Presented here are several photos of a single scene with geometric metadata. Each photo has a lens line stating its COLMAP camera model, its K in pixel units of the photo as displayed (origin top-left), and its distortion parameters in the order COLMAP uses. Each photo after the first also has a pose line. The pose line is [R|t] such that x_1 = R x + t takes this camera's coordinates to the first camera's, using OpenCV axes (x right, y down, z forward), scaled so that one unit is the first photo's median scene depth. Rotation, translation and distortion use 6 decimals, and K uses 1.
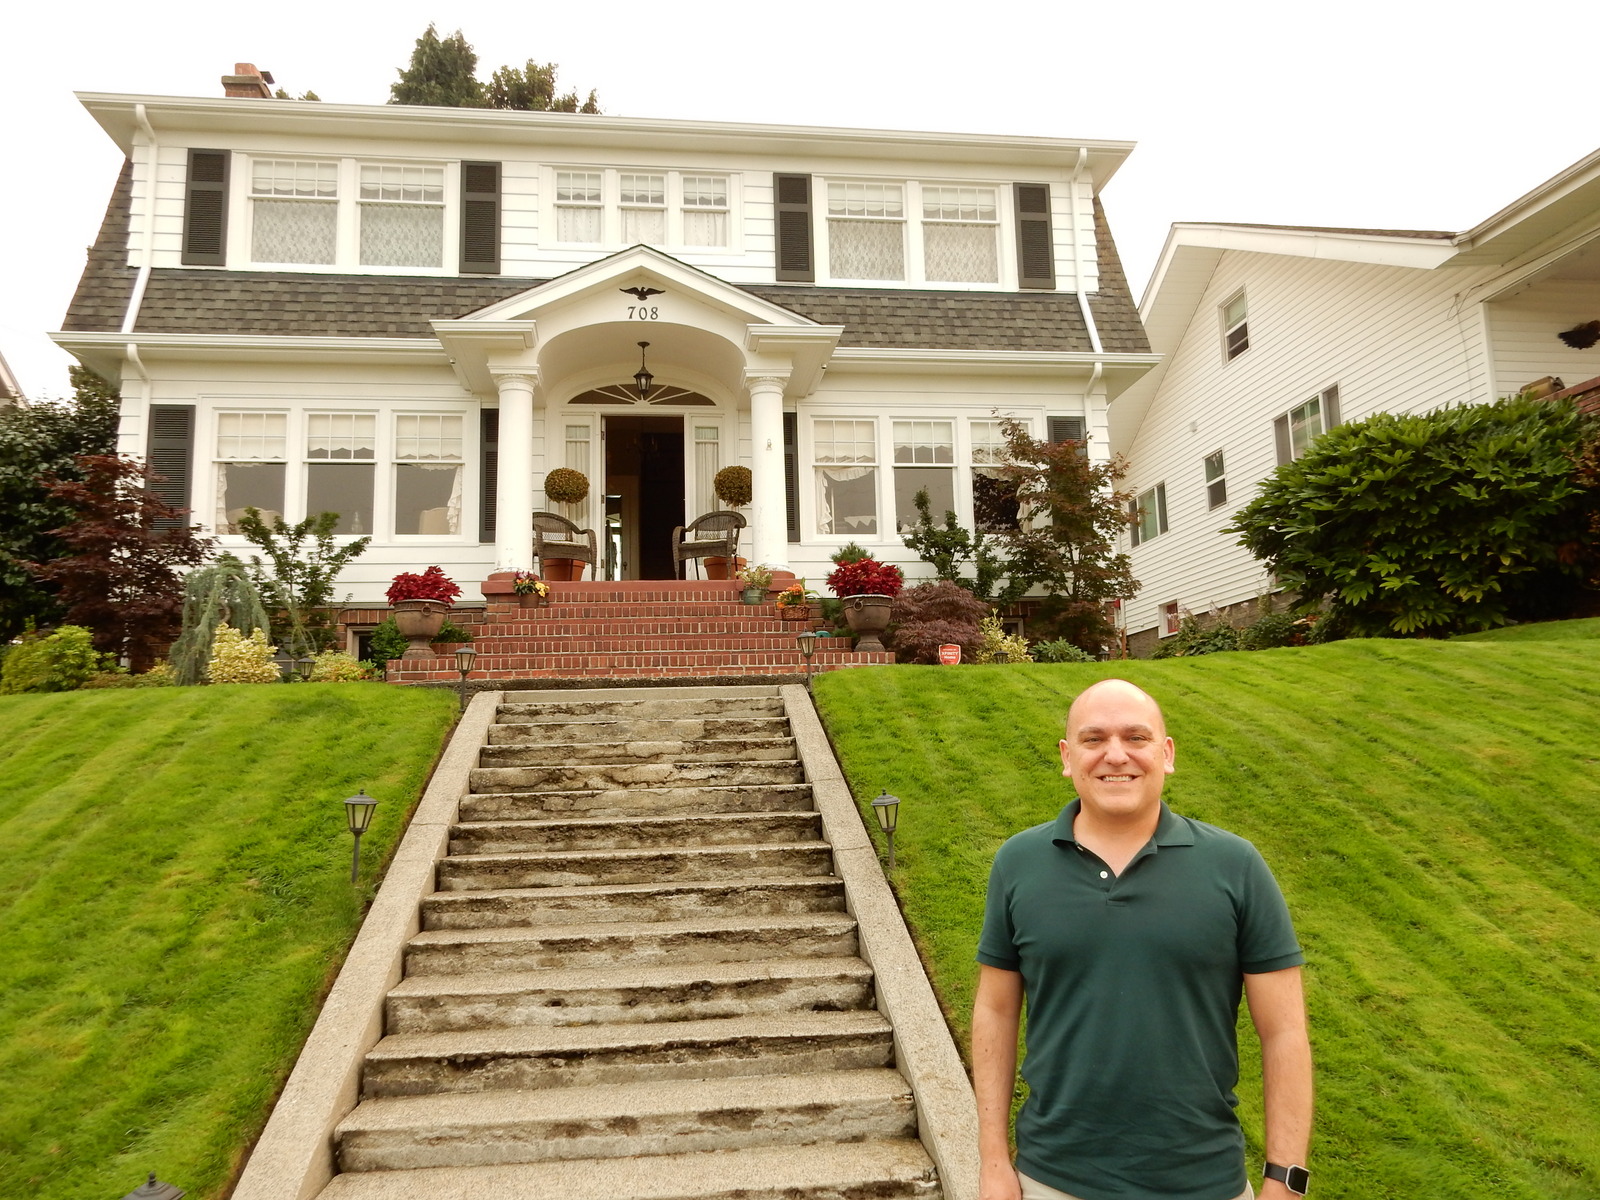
lens RADIAL K [[1150.9, 0, 800.0], [0, 1150.9, 600.0], [0, 0, 1]] dist [-0.016190, 0.001420]
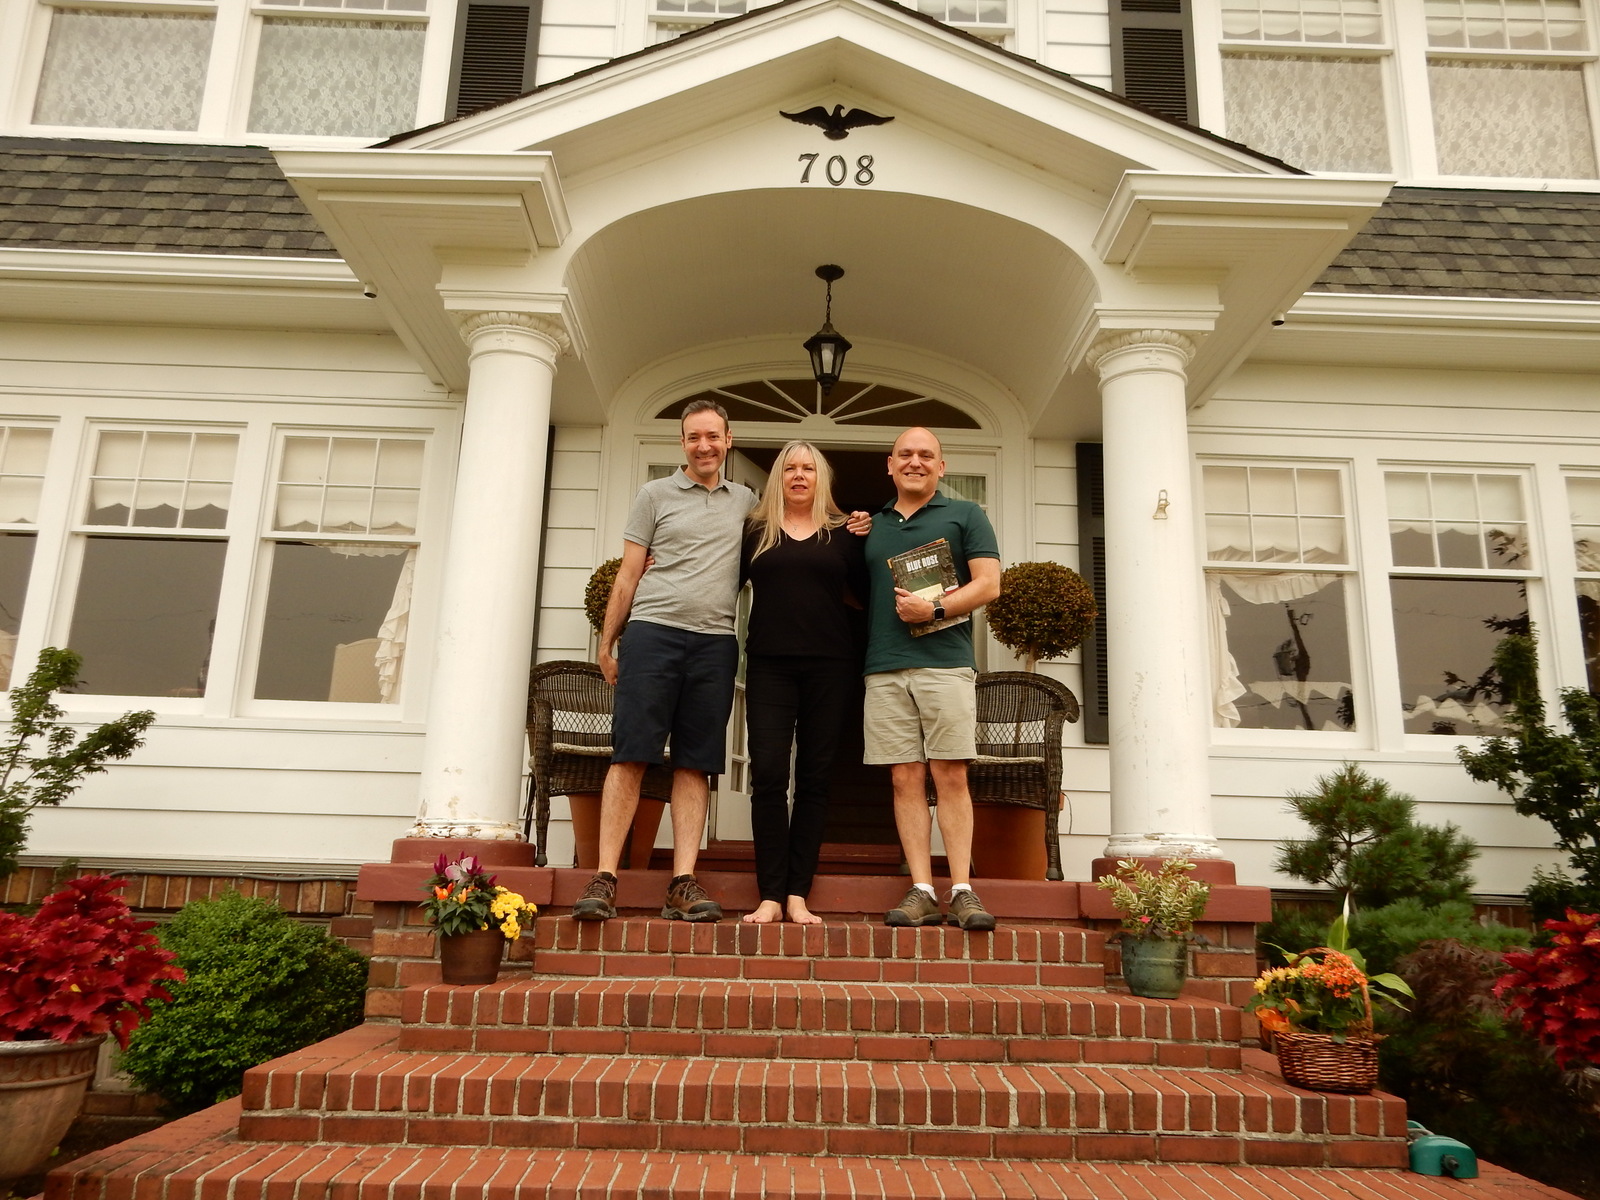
lens RADIAL K [[1150.9, 0, 800.0], [0, 1150.9, 600.0], [0, 0, 1]] dist [-0.016190, 0.001420]
pose [[0.991953, 0.025767, -0.123953, -0.089393], [-0.037446, 0.994977, -0.092841, -0.061074], [0.120938, 0.096735, 0.987935, 0.578713]]
